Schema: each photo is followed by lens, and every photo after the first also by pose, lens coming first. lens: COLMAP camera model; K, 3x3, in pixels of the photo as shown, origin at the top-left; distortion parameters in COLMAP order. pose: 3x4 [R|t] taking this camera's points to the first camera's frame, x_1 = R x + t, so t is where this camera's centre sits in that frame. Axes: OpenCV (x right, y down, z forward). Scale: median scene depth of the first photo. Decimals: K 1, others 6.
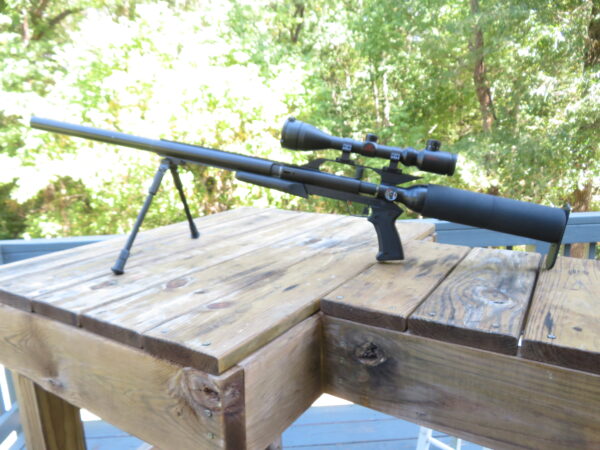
lens RADIAL K [[428.5, 0, 300.0], [0, 428.5, 225.0], [0, 0, 1]] dist [-0.001471, 0.001059]
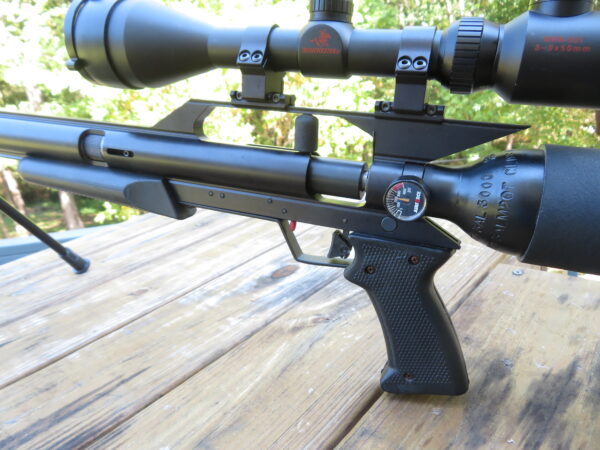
lens RADIAL K [[428.5, 0, 300.0], [0, 428.5, 225.0], [0, 0, 1]] dist [-0.001471, 0.001059]
pose [[0.980128, -0.069857, -0.185660, 0.188942], [0.092755, 0.988713, 0.117657, -0.092228], [0.175345, -0.132540, 0.975545, 0.683928]]
